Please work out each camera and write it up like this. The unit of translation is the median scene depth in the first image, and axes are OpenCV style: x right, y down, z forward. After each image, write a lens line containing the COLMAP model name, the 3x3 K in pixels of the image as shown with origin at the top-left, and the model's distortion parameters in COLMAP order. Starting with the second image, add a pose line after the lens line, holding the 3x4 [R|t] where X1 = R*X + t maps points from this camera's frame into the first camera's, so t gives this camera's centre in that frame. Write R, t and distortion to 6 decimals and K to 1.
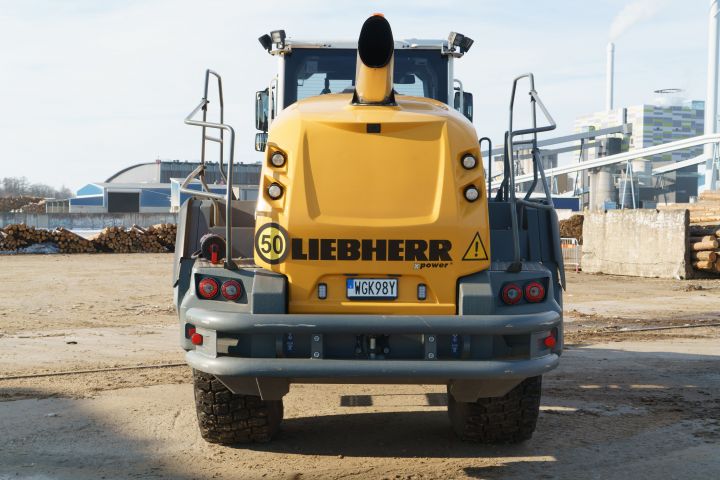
lens RADIAL K [[913.3, 0, 362.3], [0, 913.3, 240.7], [0, 0, 1]] dist [-0.033087, 0.000000]
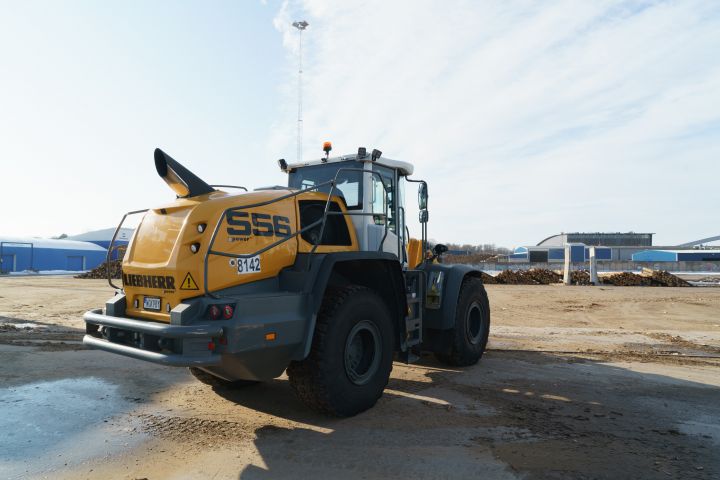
lens RADIAL K [[488.1, 0, 382.6], [0, 488.1, 240.9], [0, 0, 1]] dist [-0.008787, -0.003037]
pose [[0.803205, -0.024681, -0.595191, 0.530408], [-0.019866, 0.997476, -0.068171, -0.007194], [0.595371, 0.066579, 0.800687, 0.296922]]
